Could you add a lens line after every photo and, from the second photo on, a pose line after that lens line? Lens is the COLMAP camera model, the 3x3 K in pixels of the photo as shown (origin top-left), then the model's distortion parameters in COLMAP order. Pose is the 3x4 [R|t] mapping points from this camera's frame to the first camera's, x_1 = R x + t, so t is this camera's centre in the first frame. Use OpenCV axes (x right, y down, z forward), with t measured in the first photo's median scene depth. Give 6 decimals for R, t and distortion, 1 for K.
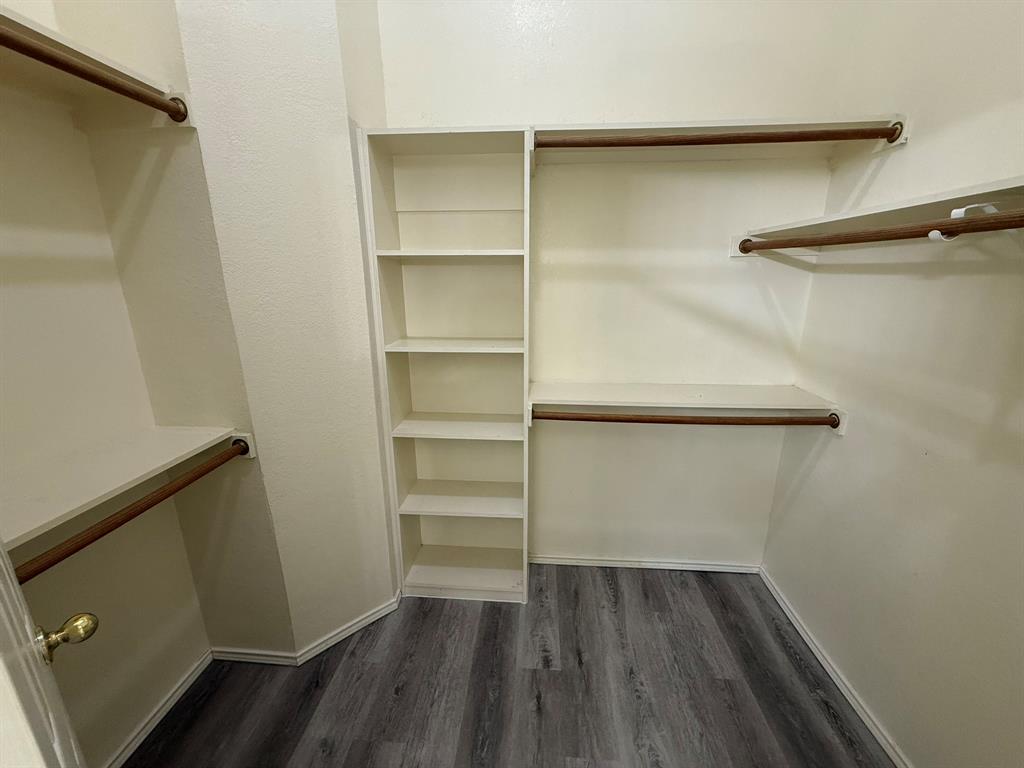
lens RADIAL K [[403.6, 0, 515.4], [0, 403.6, 383.7], [0, 0, 1]] dist [-0.001285, -0.000854]
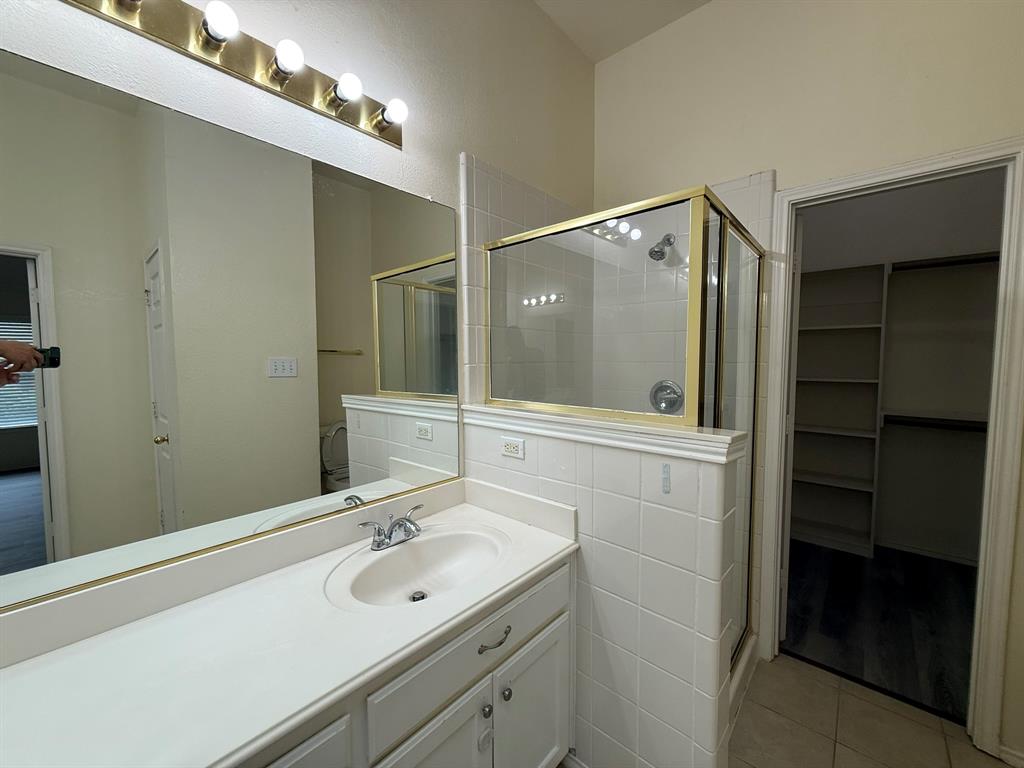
lens RADIAL K [[403.6, 0, 514.1], [0, 403.6, 384.8], [0, 0, 1]] dist [-0.001285, -0.000854]
pose [[0.794866, 0.035982, -0.605718, -0.164875], [-0.147900, 0.979622, -0.135891, 0.374405], [0.588485, 0.197601, 0.783990, -1.176911]]
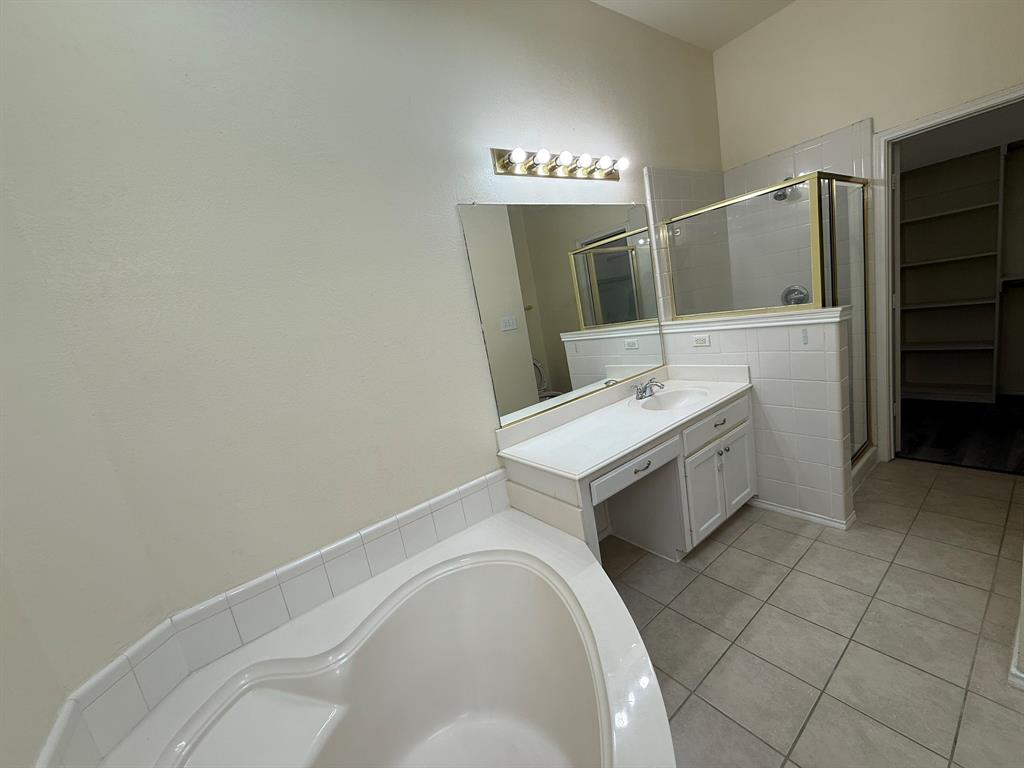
lens RADIAL K [[403.6, 0, 510.8], [0, 403.6, 385.7], [0, 0, 1]] dist [-0.001285, -0.000854]
pose [[0.642224, 0.026177, -0.766070, 0.015461], [-0.014785, 0.999654, 0.021763, 0.535206], [0.766374, -0.002651, 0.642389, -1.987540]]
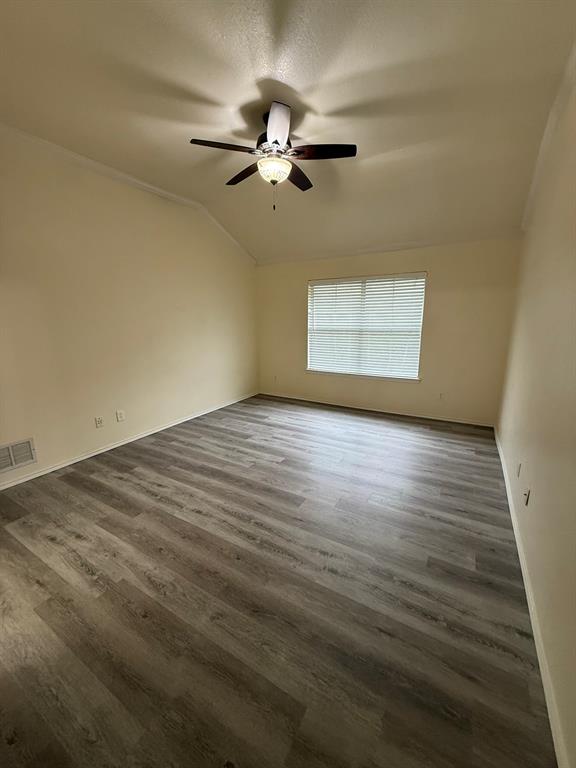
lens RADIAL K [[302.7, 0, 288.7], [0, 302.7, 382.9], [0, 0, 1]] dist [-0.001285, -0.000854]
pose [[-0.452937, 0.117104, -0.883818, 0.924735], [-0.251888, 0.934139, 0.252858, -0.399163], [0.855220, 0.337151, -0.393609, 1.770266]]
